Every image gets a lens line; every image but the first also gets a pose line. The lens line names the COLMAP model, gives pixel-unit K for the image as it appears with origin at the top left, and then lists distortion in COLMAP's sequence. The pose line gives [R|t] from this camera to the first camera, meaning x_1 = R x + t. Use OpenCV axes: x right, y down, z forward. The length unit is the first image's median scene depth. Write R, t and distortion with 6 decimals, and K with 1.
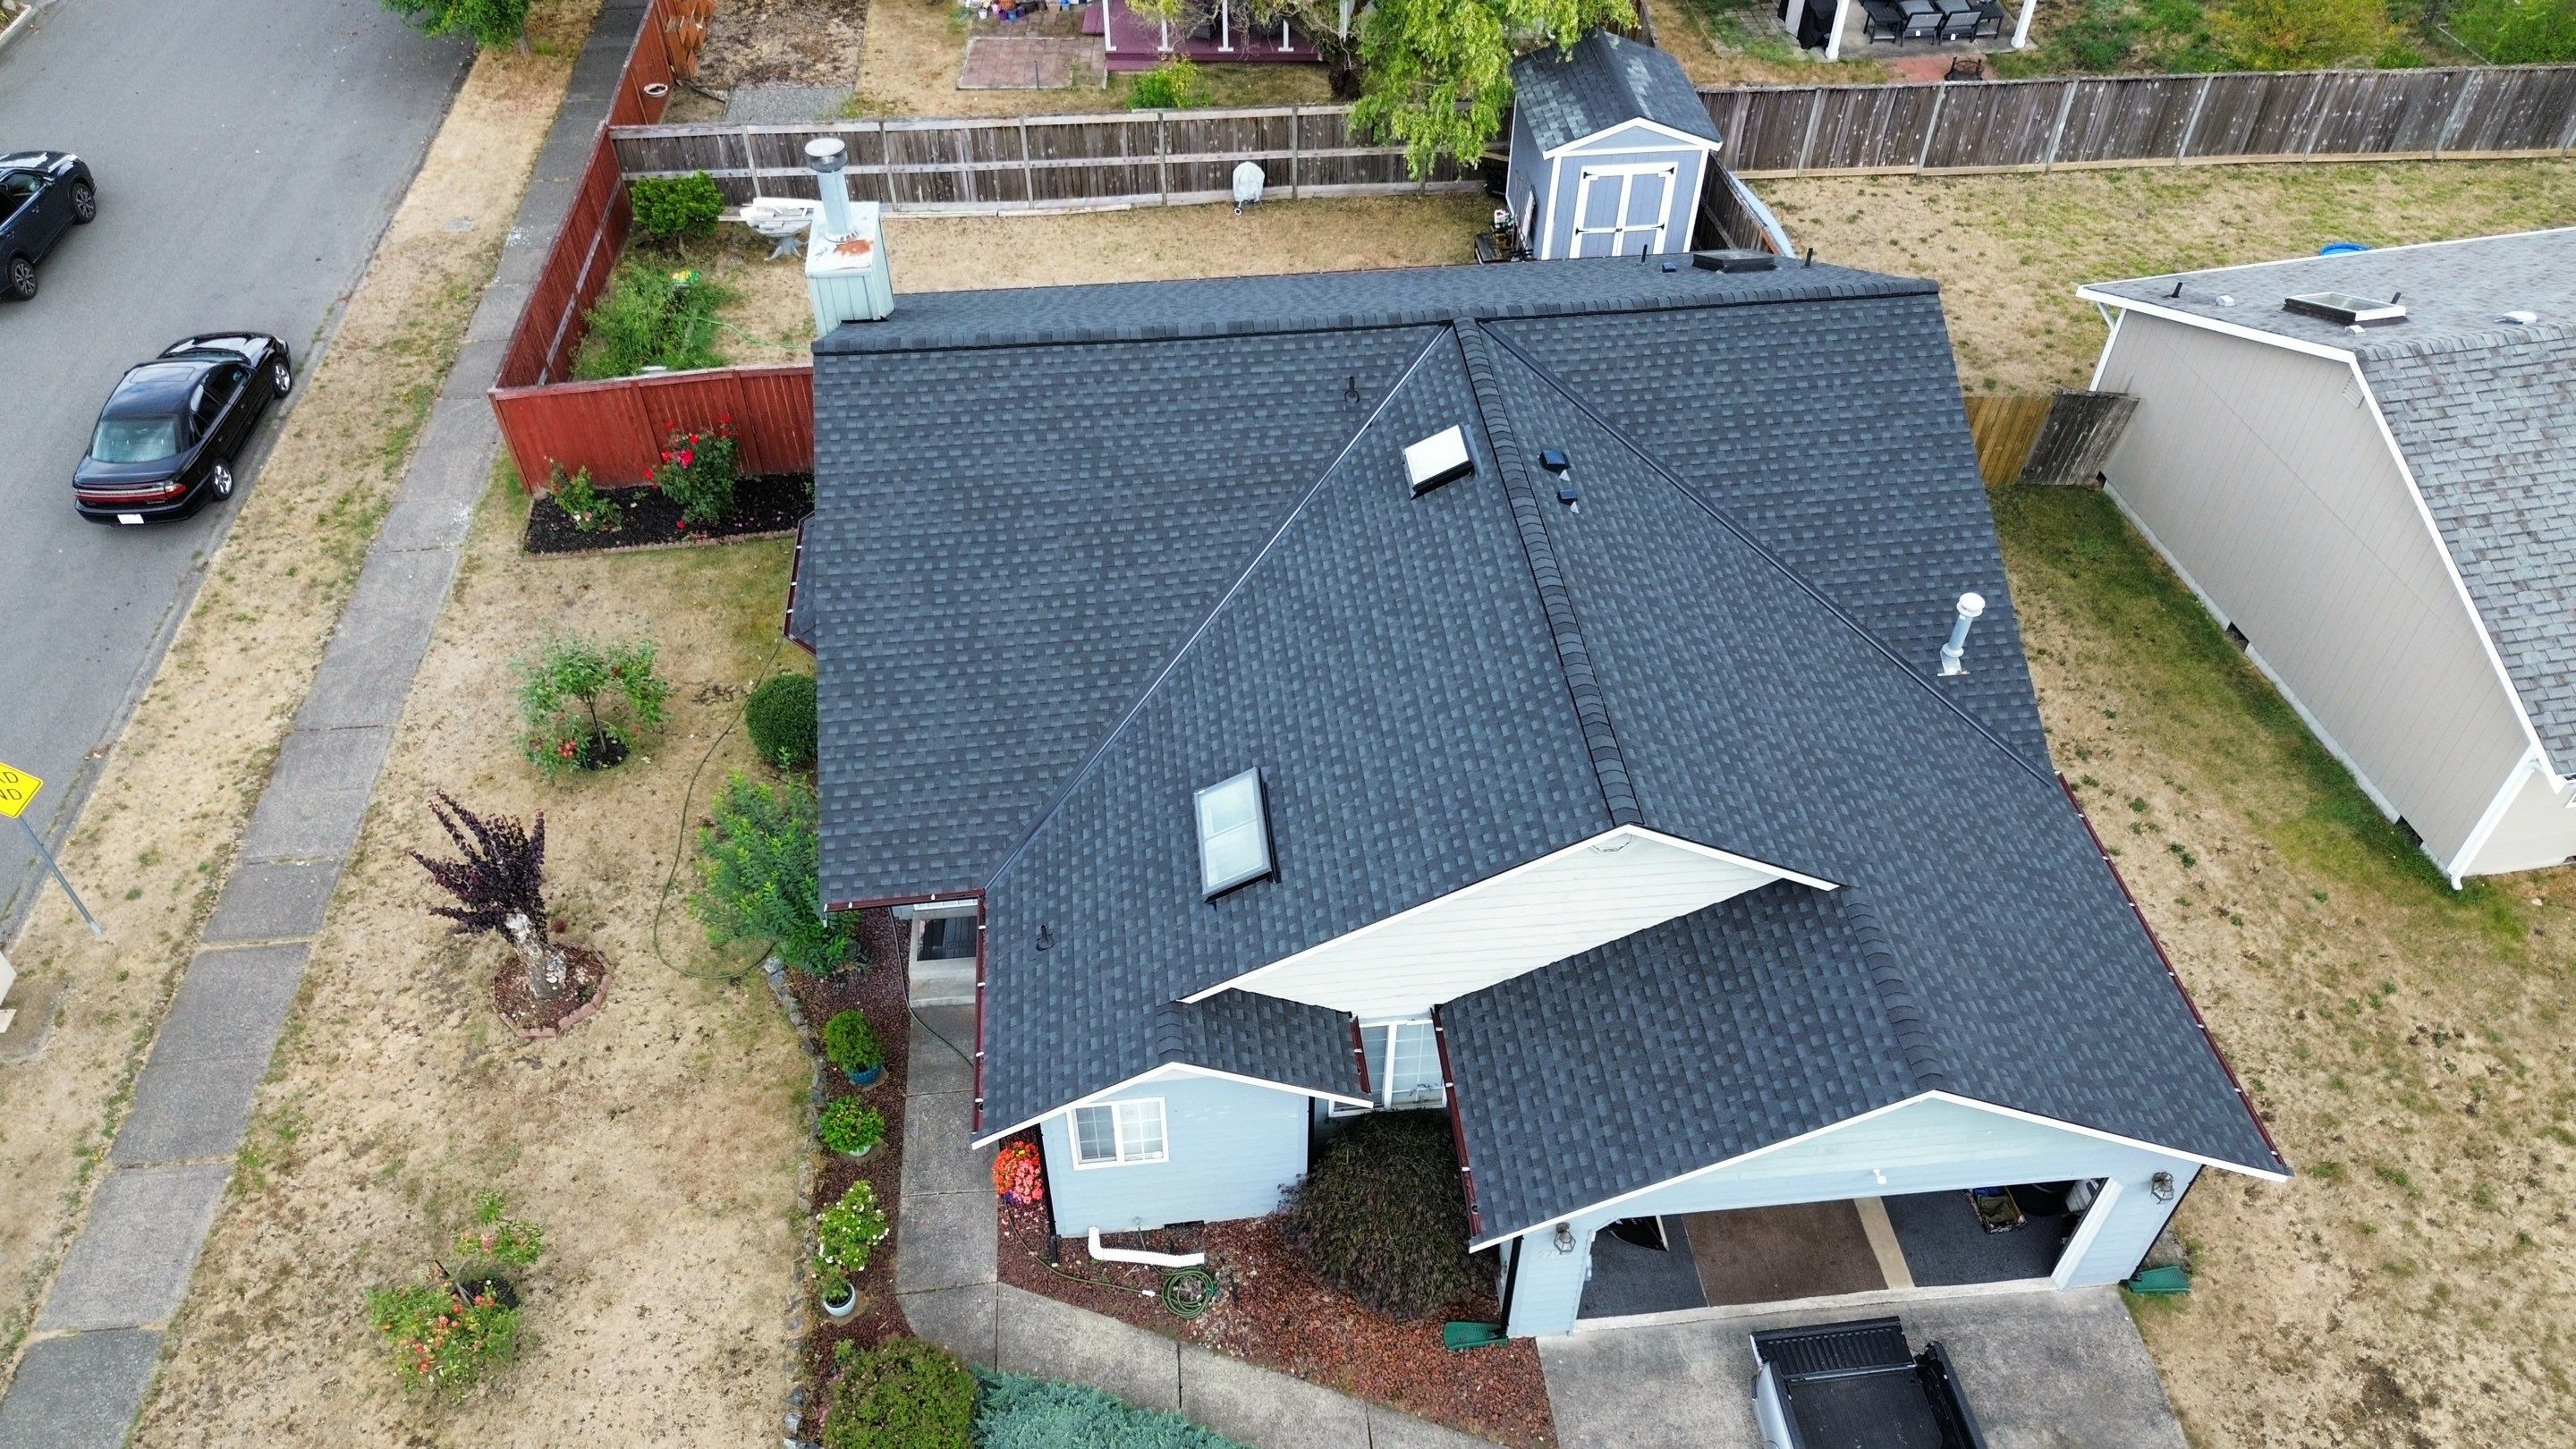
lens RADIAL K [[1839.7, 0, 1290.2], [0, 1839.7, 724.5], [0, 0, 1]] dist [0.046241, -0.028804]
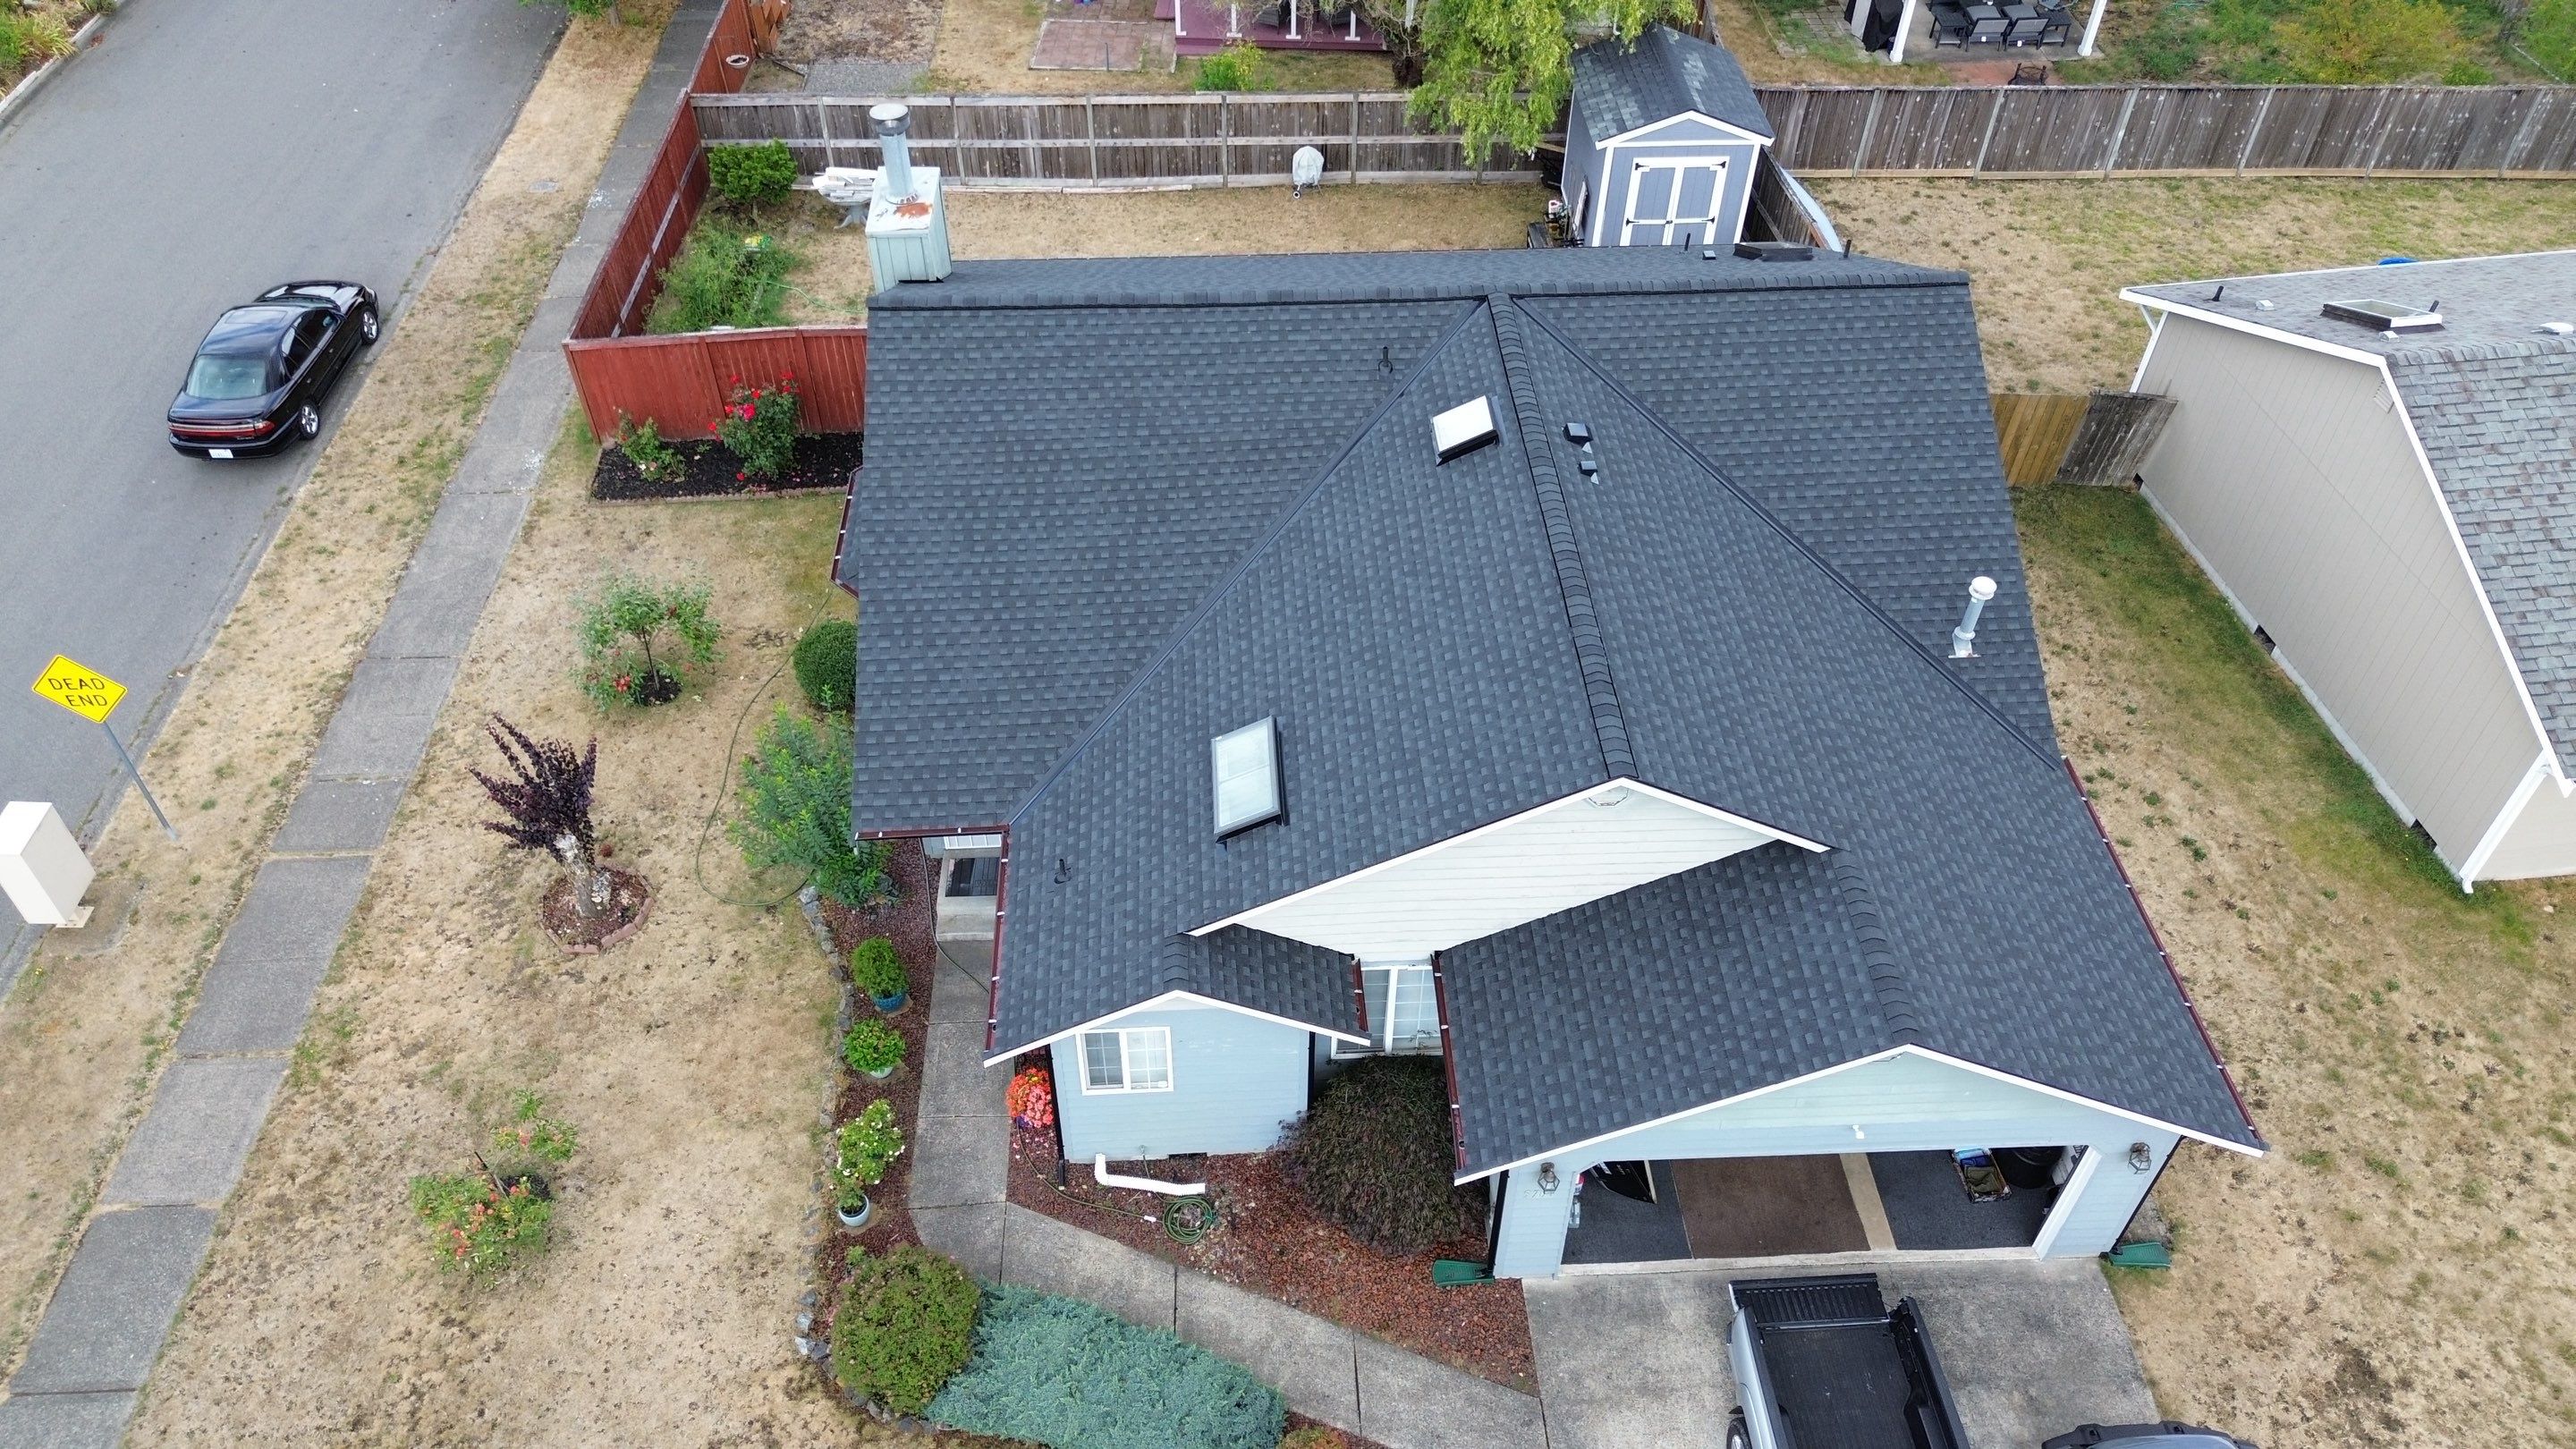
lens RADIAL K [[1839.7, 0, 1292.0], [0, 1839.7, 725.1], [0, 0, 1]] dist [0.046241, -0.028804]
pose [[0.998683, 0.038790, -0.033593, 0.023848], [-0.038823, 0.999246, -0.000330, 0.024500], [0.033555, 0.001633, 0.999436, -0.029487]]
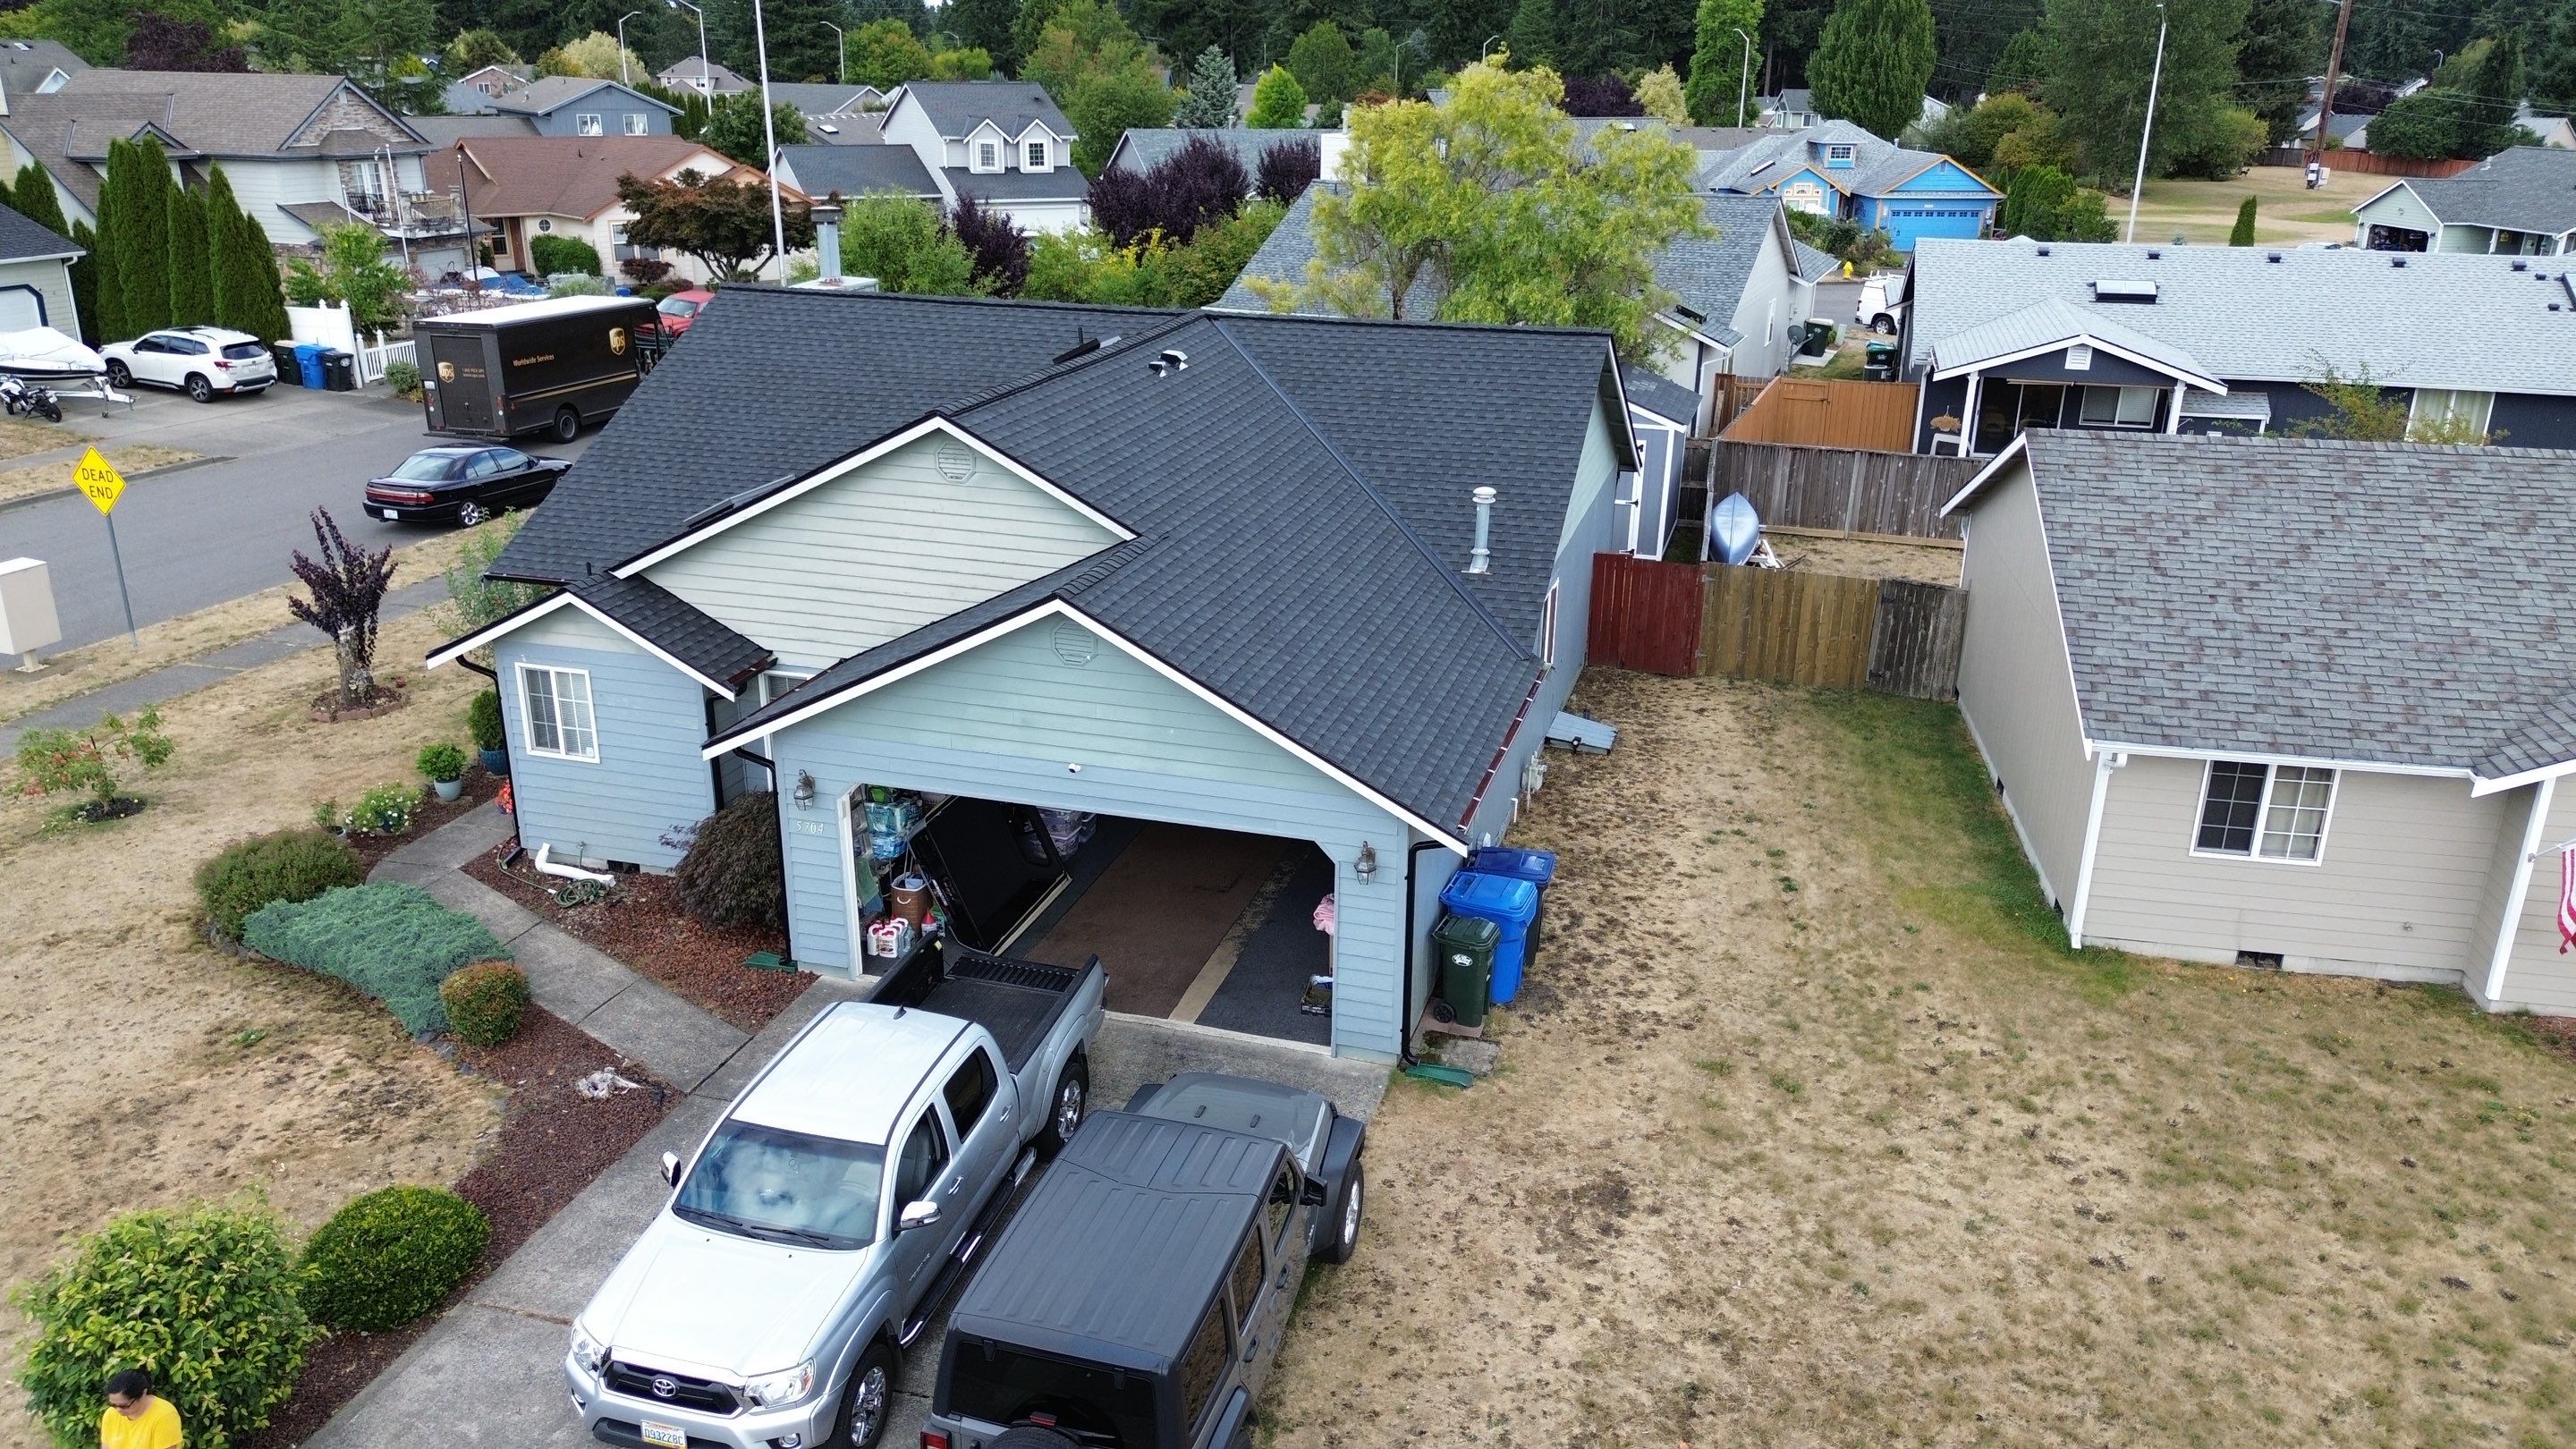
lens RADIAL K [[1839.7, 0, 1303.1], [0, 1839.7, 746.6], [0, 0, 1]] dist [0.046241, -0.028804]
pose [[0.925012, 0.135230, -0.355056, 0.631109], [-0.269155, 0.892810, -0.361172, 0.448373], [0.268156, 0.429654, 0.862258, 0.117585]]
